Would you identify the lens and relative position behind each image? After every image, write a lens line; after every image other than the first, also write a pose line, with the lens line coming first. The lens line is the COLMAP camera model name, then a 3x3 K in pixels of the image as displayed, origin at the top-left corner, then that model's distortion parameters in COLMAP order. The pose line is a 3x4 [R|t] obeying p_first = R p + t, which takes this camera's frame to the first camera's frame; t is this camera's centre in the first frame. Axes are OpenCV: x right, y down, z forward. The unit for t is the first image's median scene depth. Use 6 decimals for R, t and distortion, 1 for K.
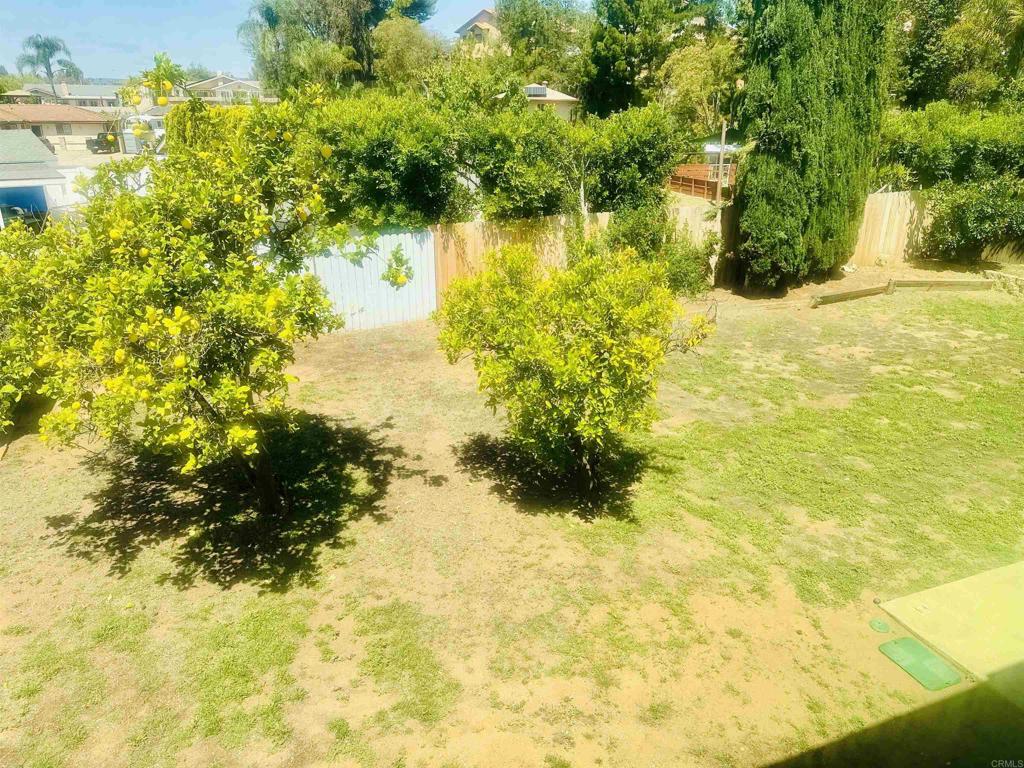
lens RADIAL K [[704.0, 0, 514.0], [0, 704.0, 387.6], [0, 0, 1]] dist [0.000618, -0.002588]
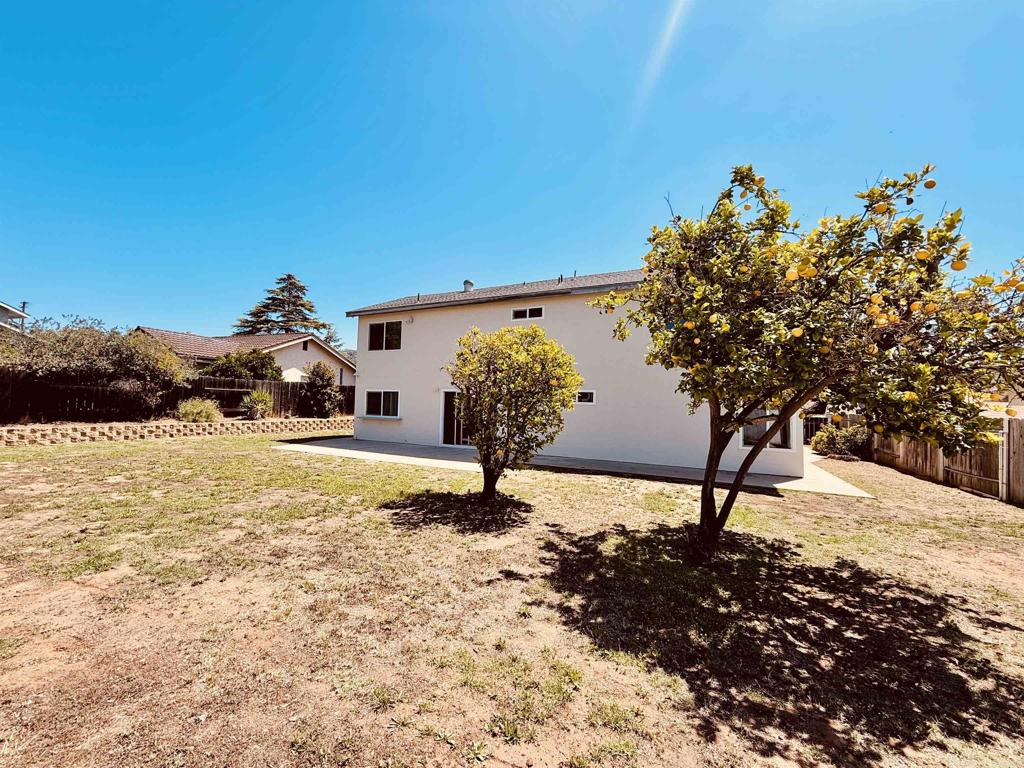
lens RADIAL K [[412.1, 0, 512.0], [0, 412.1, 389.5], [0, 0, 1]] dist [-0.000642, -0.000116]
pose [[-0.665902, -0.008287, 0.745993, -0.271070], [0.245478, 0.941823, 0.229586, -0.118722], [-0.704496, 0.336006, -0.625128, 0.671236]]
